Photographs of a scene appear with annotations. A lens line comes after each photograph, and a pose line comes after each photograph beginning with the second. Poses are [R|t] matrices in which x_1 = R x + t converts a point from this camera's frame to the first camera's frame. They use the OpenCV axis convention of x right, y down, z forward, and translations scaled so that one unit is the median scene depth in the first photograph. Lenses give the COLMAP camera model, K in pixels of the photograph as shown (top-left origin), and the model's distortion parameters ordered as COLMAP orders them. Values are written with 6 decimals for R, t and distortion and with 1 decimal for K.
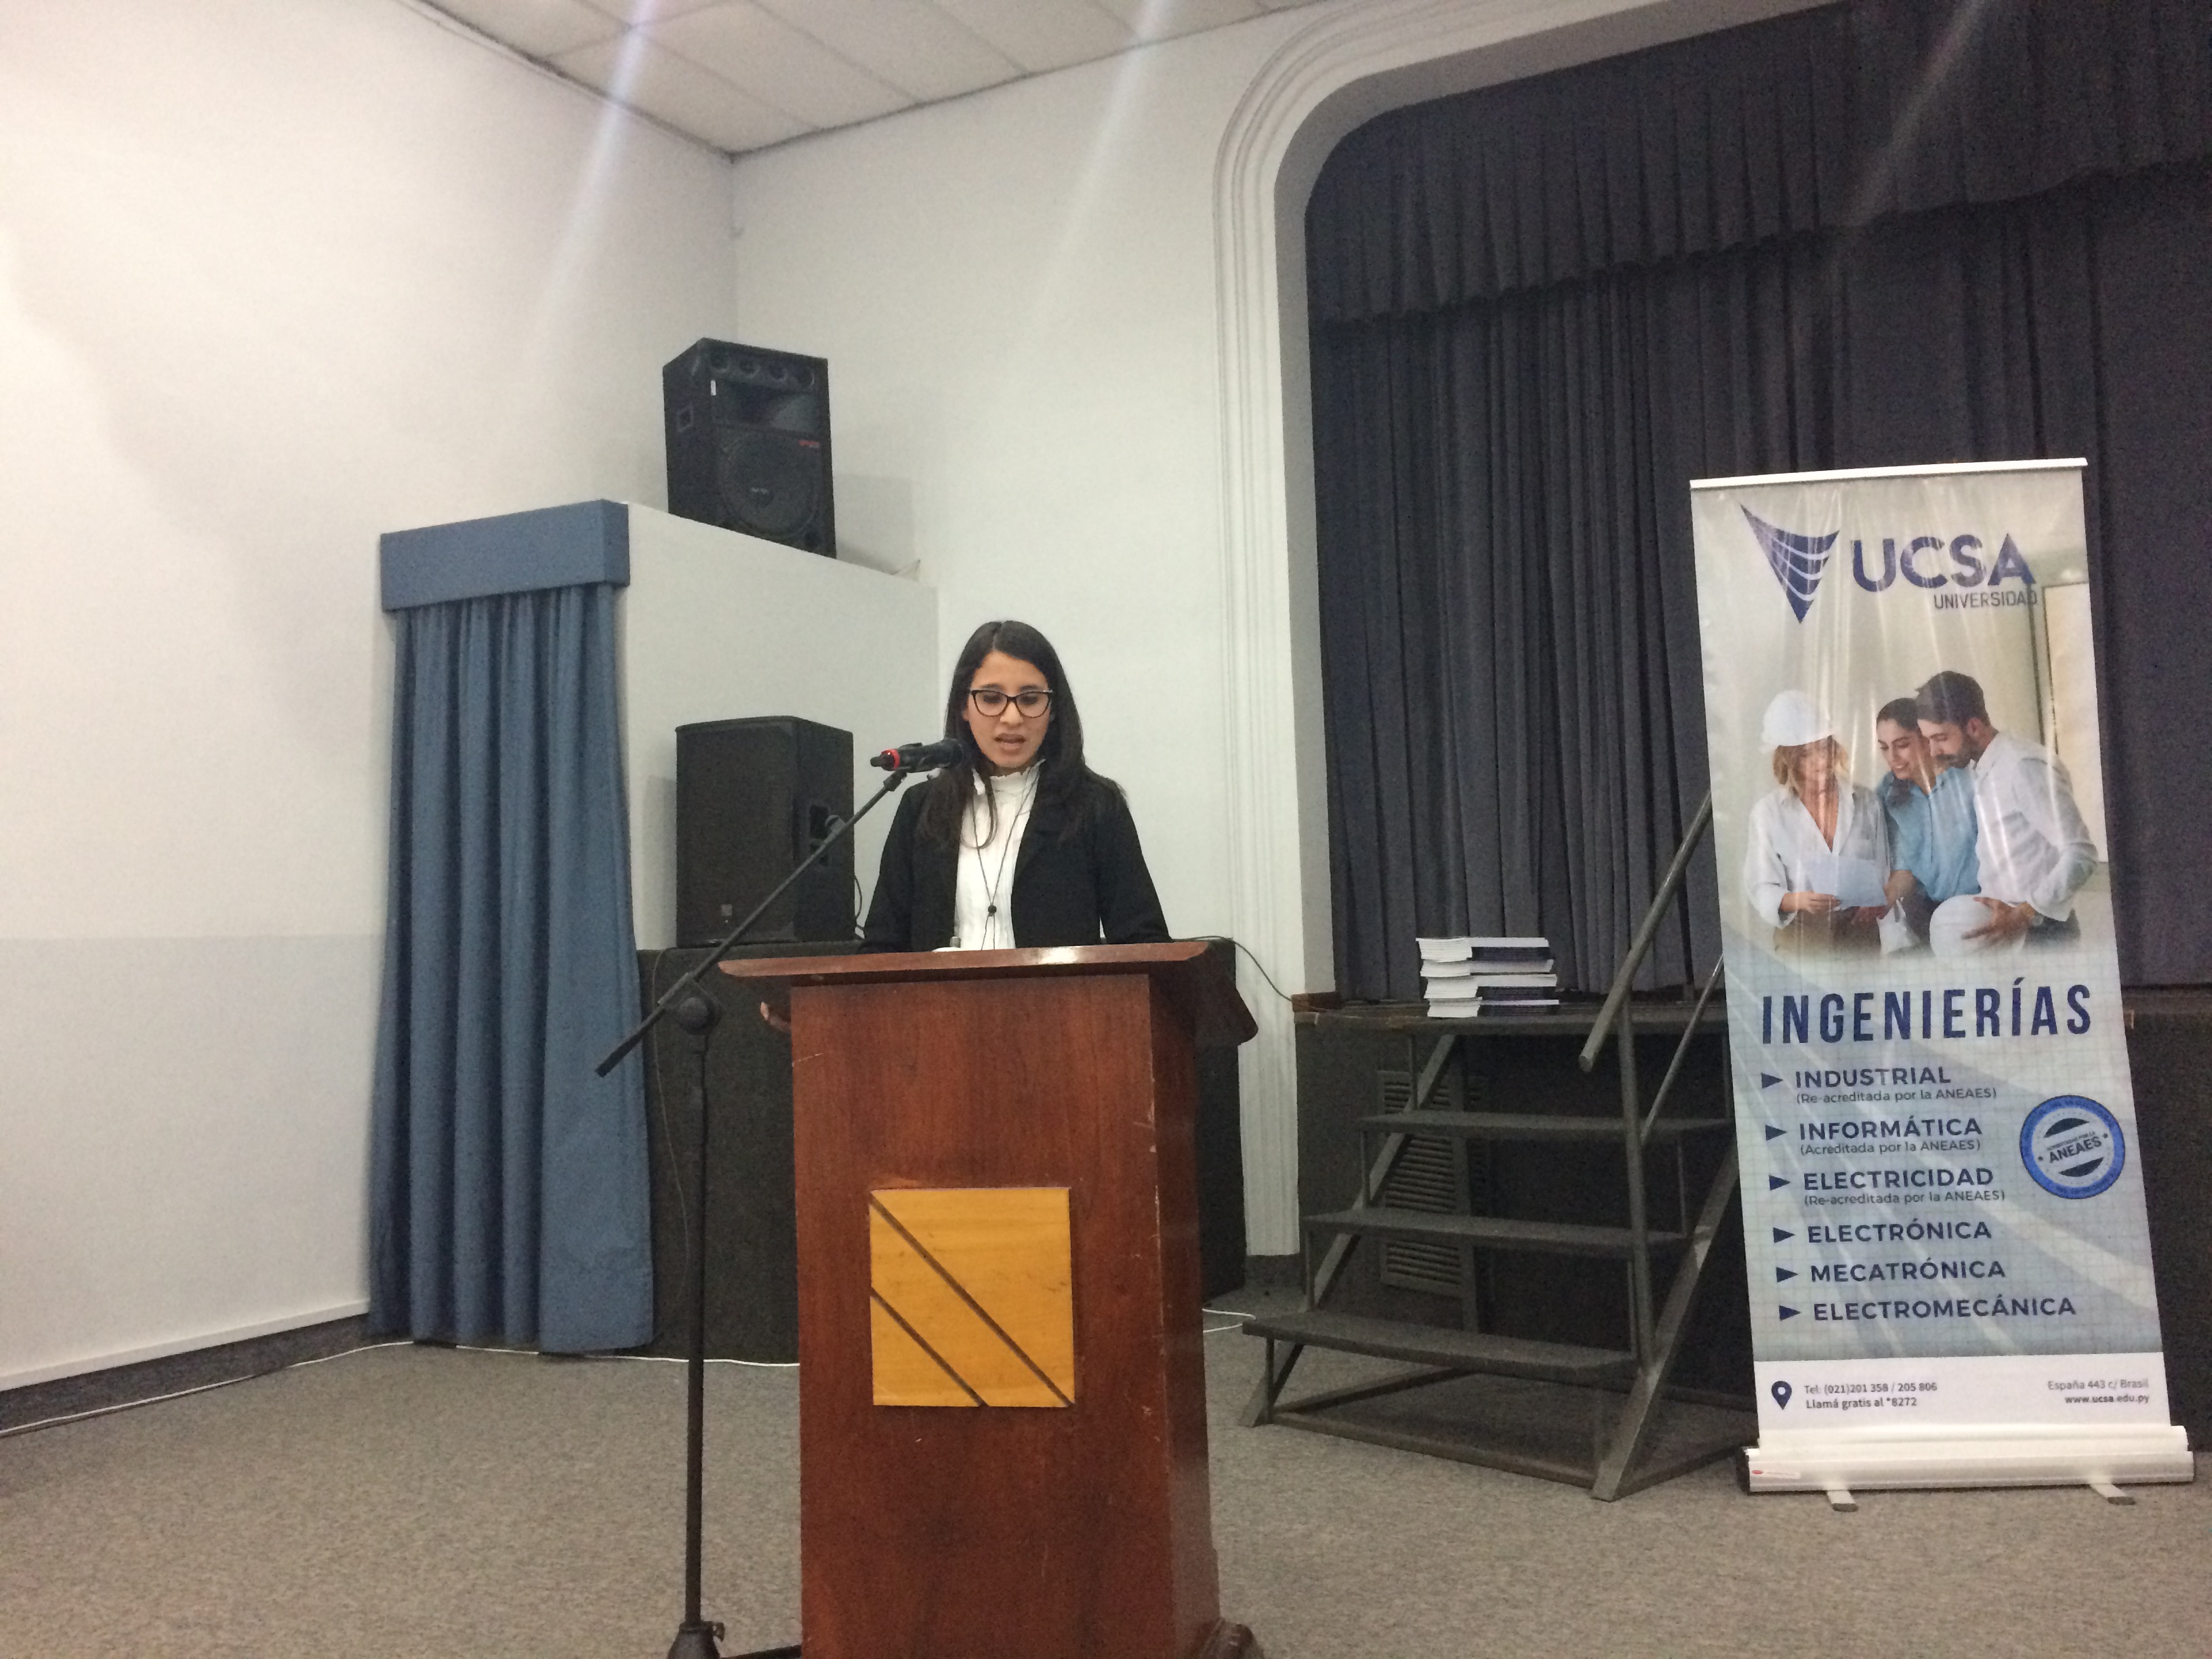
lens RADIAL K [[1876.0, 0, 1108.8], [0, 1876.0, 821.2], [0, 0, 1]] dist [0.084883, -0.125842]
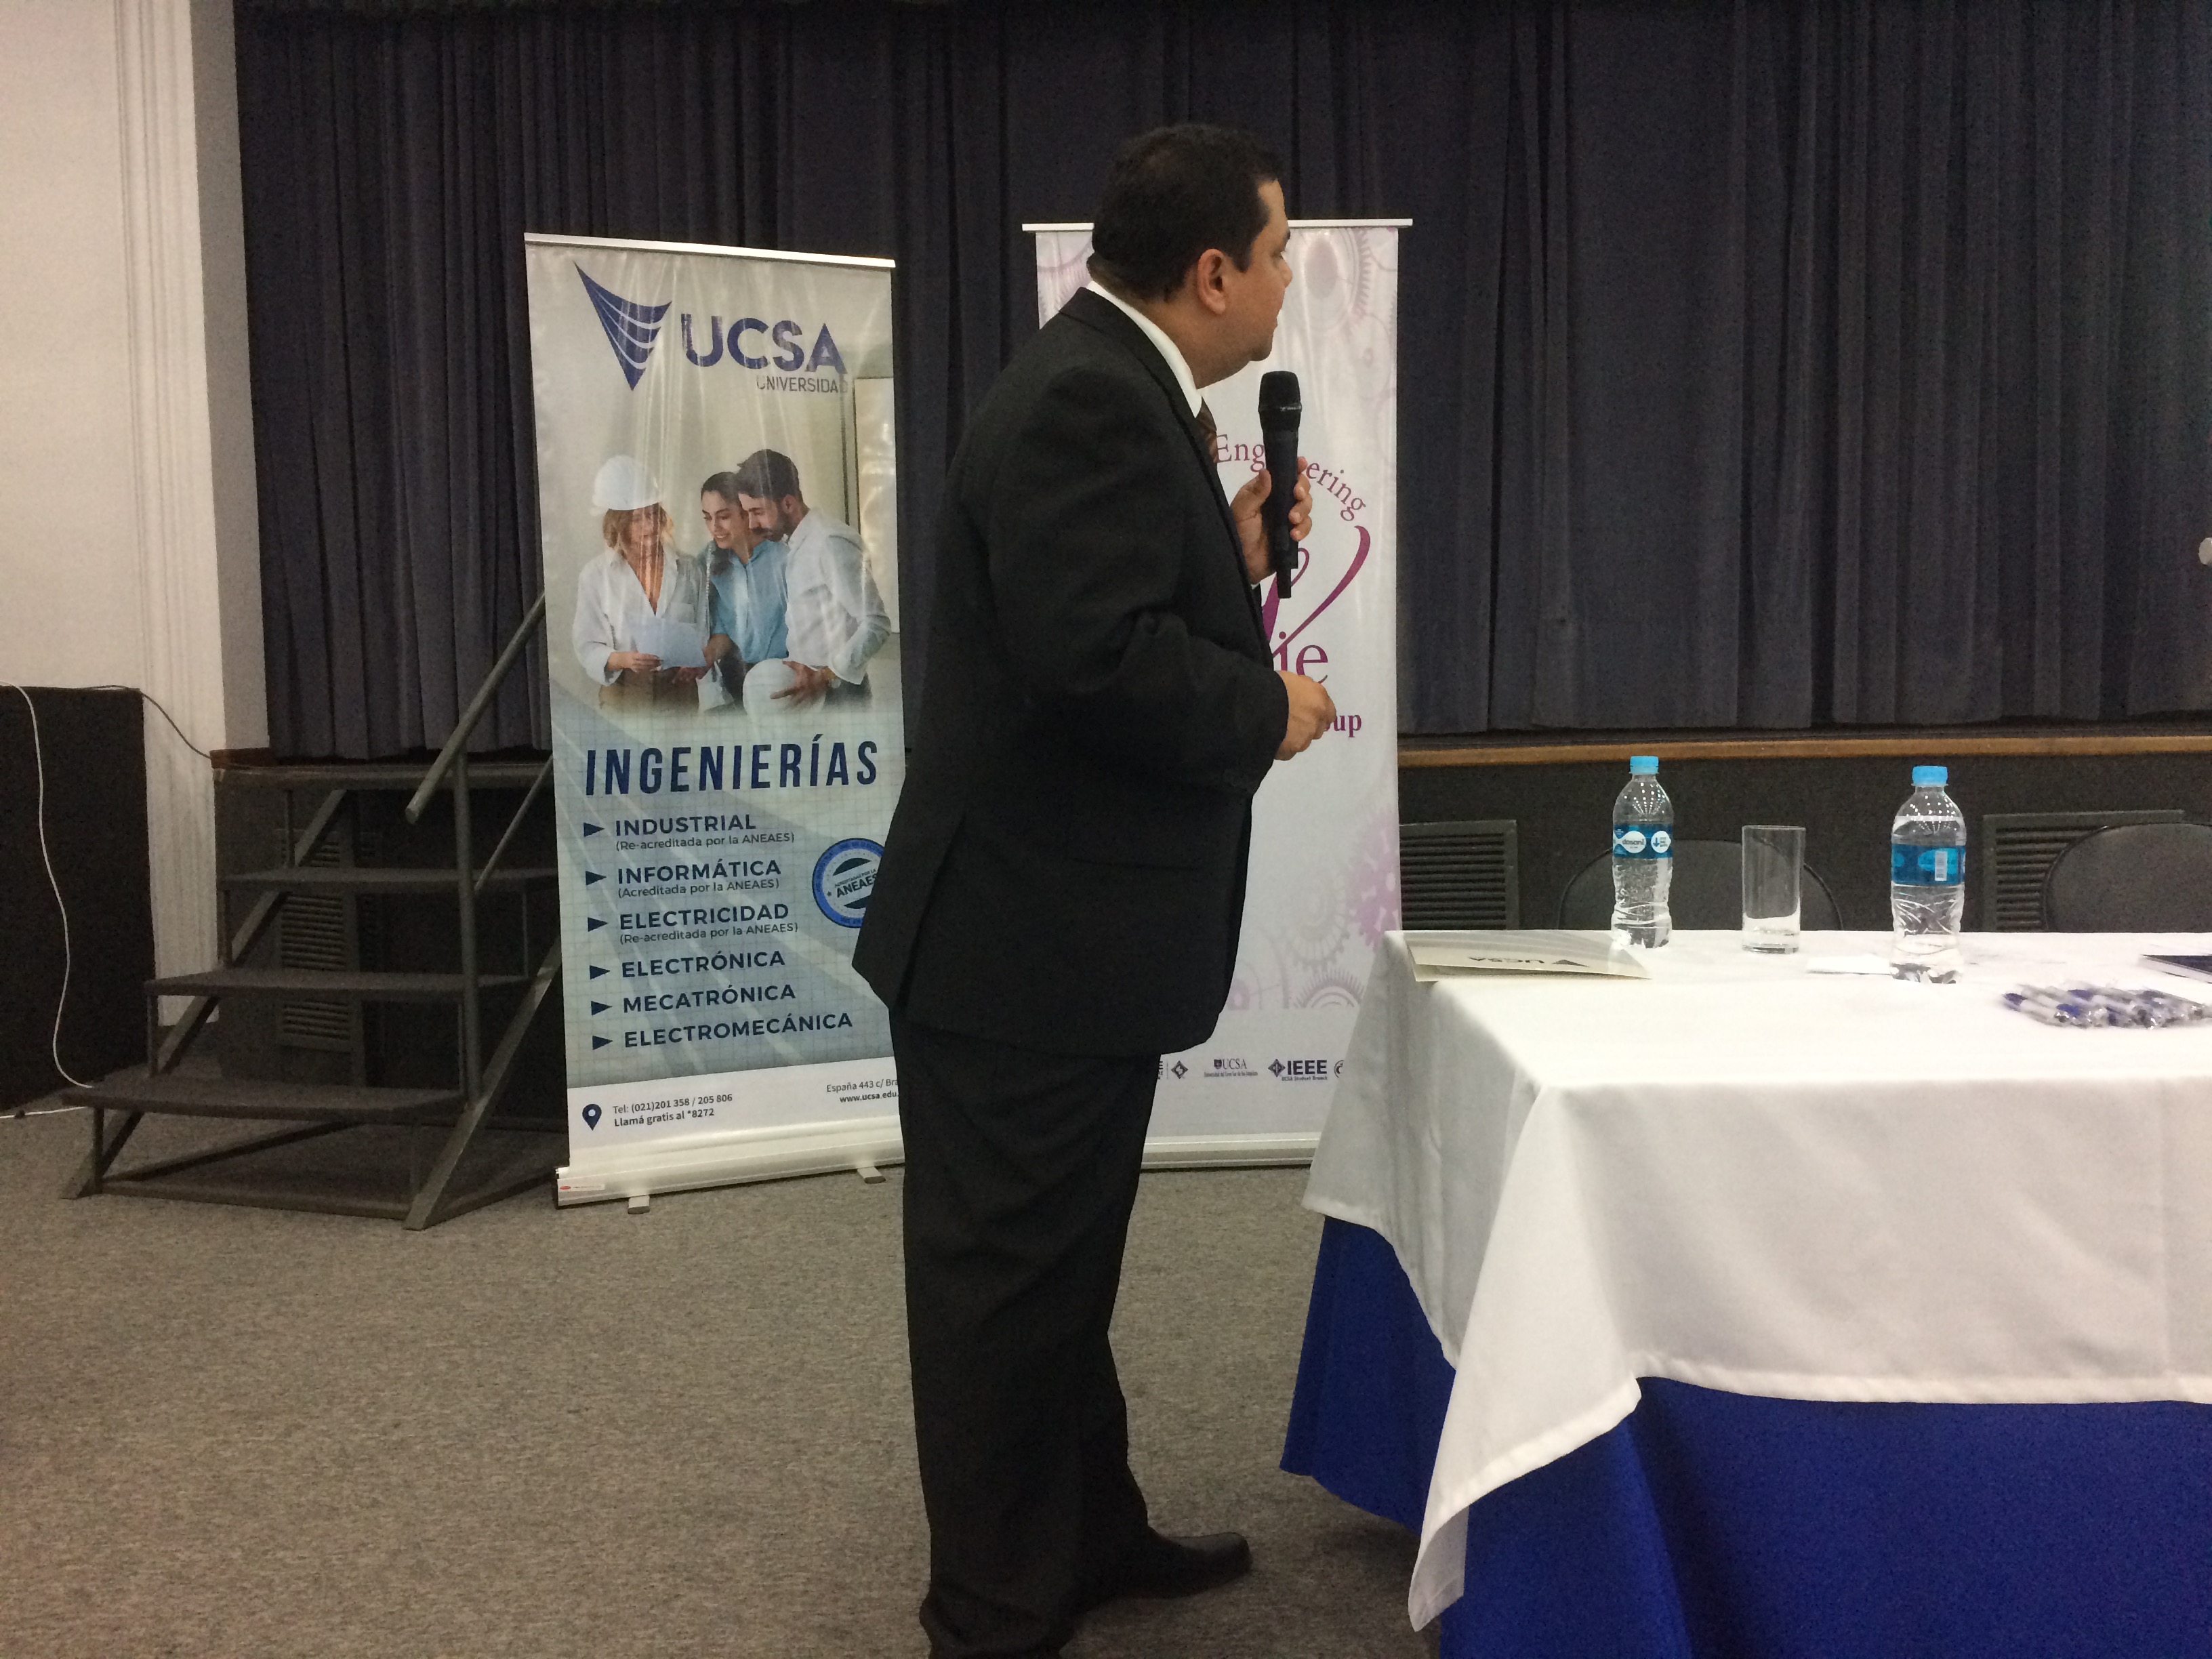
lens RADIAL K [[1878.9, 0, 1106.0], [0, 1878.9, 829.5], [0, 0, 1]] dist [0.080043, -0.113370]
pose [[0.900540, -0.012373, 0.434596, 0.149659], [-0.043994, 0.991871, 0.119400, -0.001647], [-0.432541, -0.126644, 0.892676, -0.066369]]
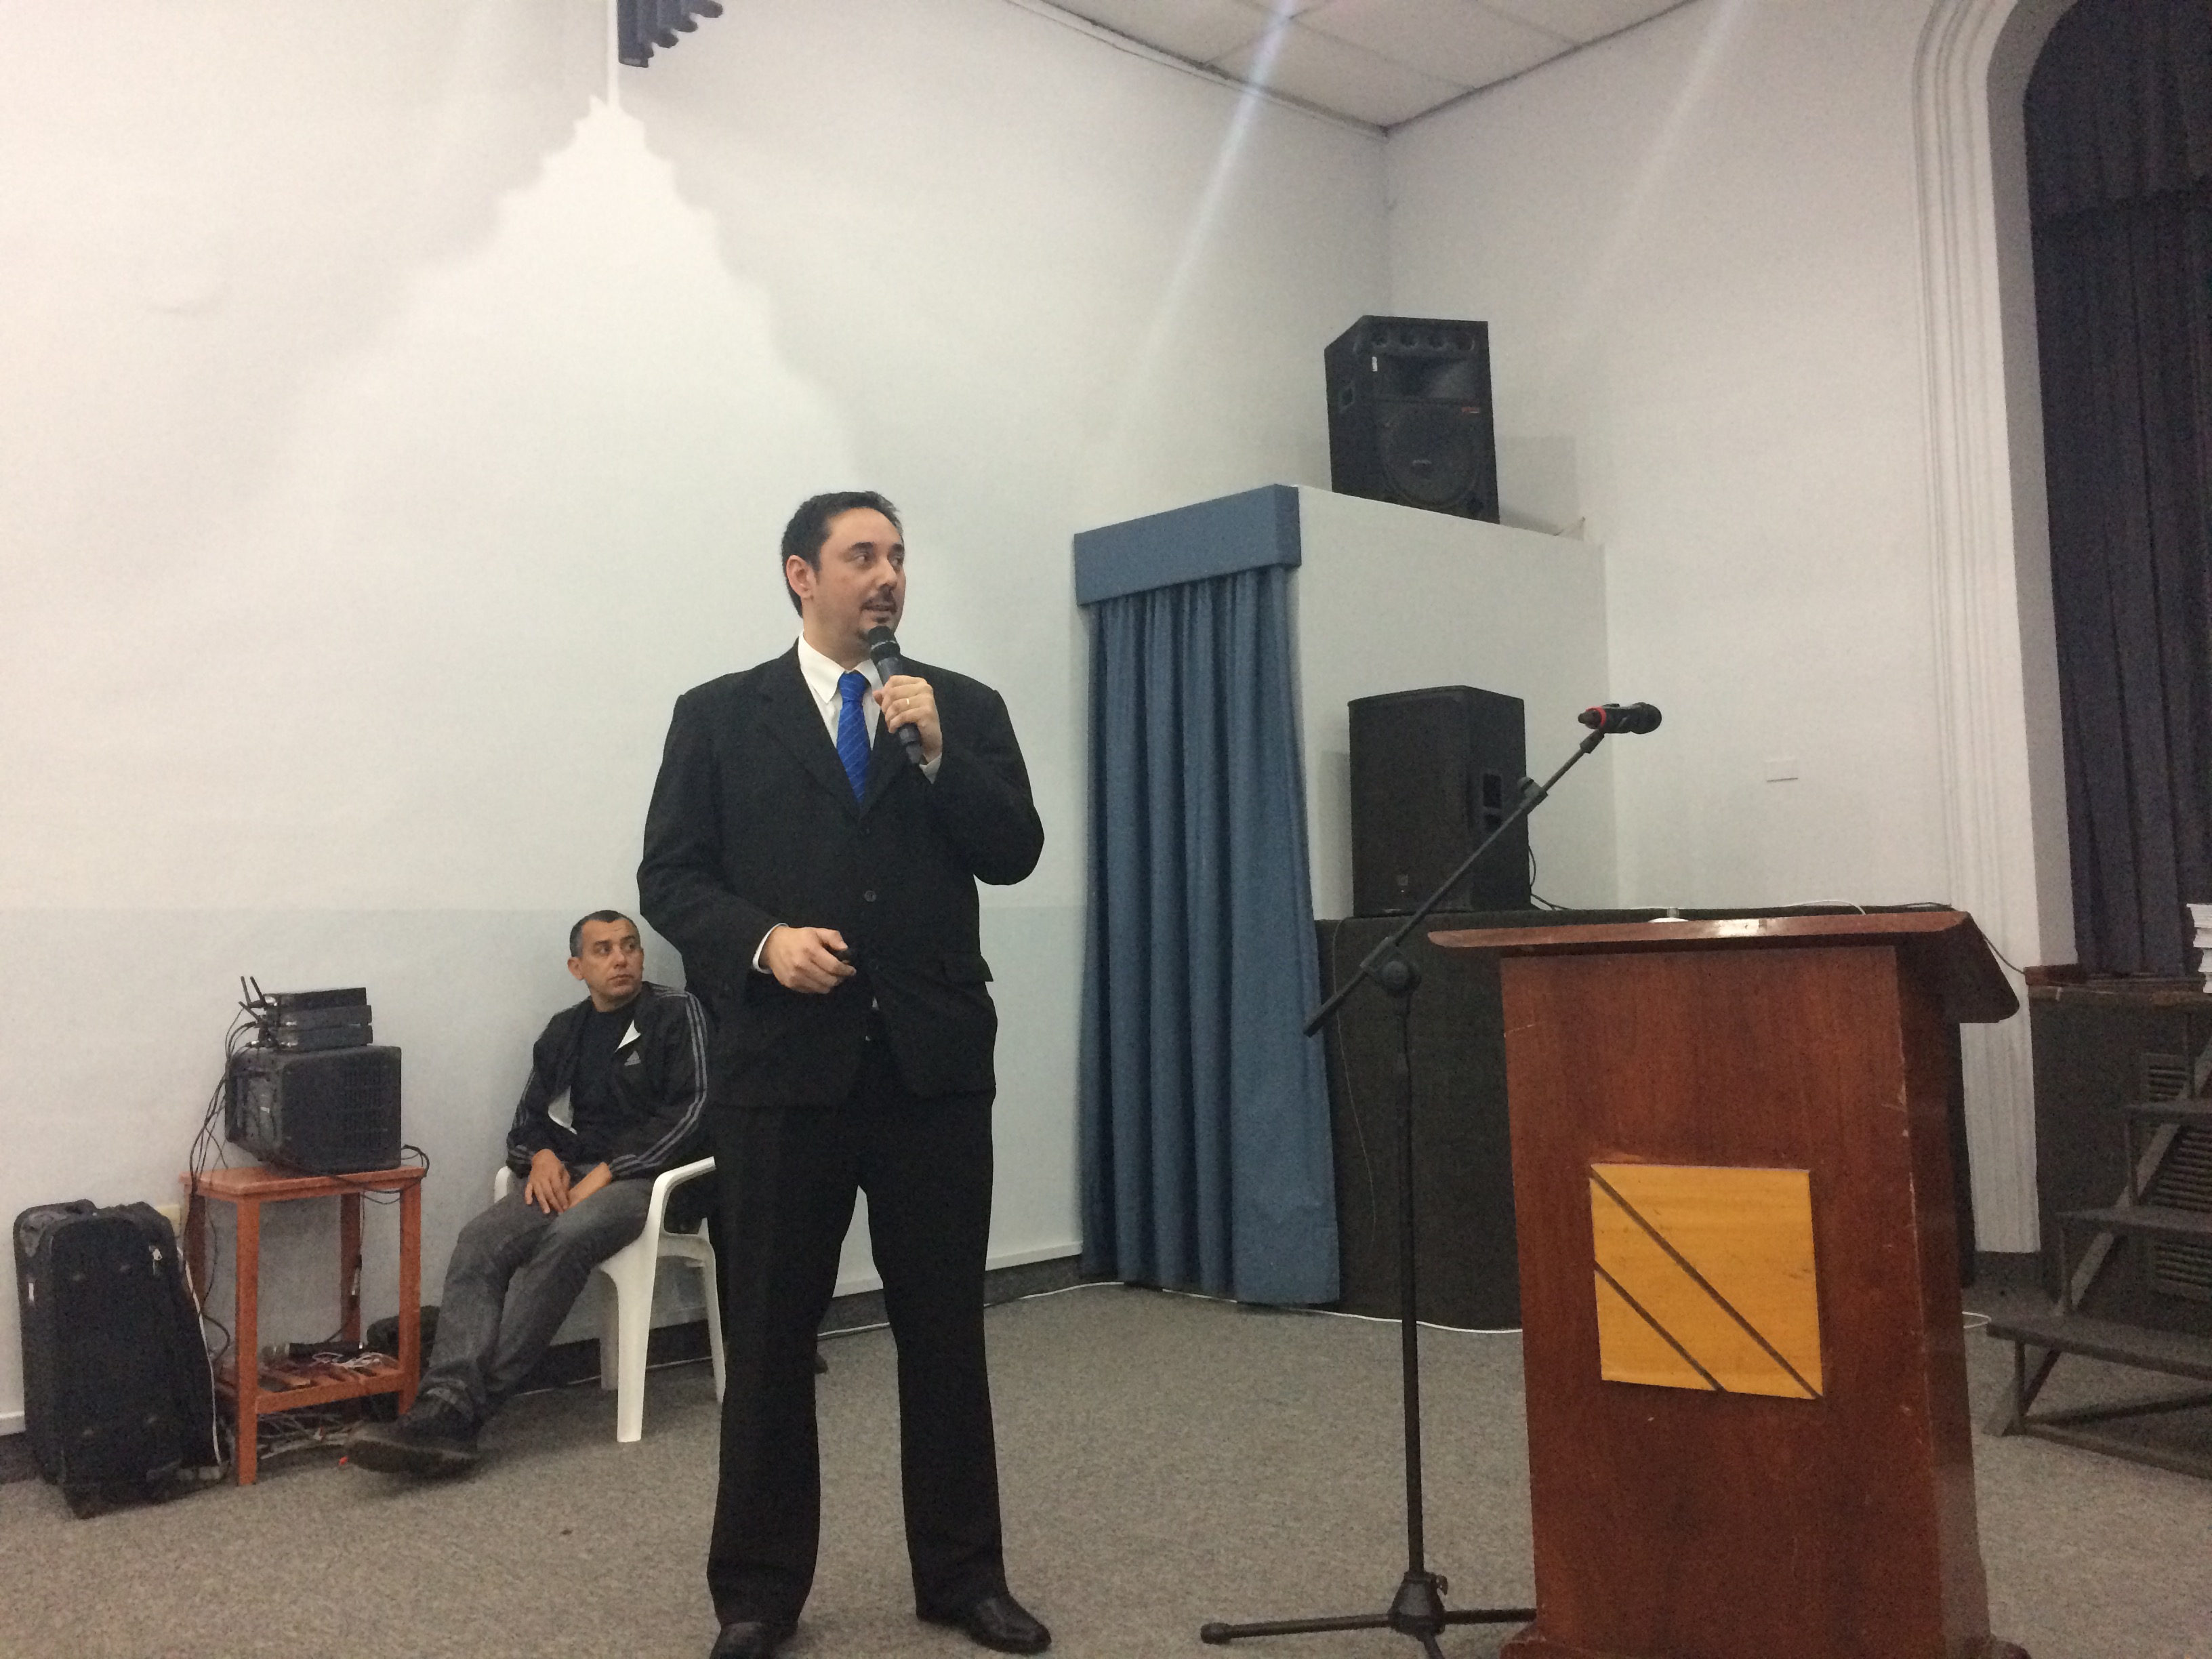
lens RADIAL K [[1878.9, 0, 1106.0], [0, 1878.9, 829.5], [0, 0, 1]] dist [0.080043, -0.113370]
pose [[0.943004, -0.020901, -0.332124, -0.023245], [0.027950, 0.999474, 0.016459, -0.001745], [0.331605, -0.024804, 0.943092, -0.010637]]
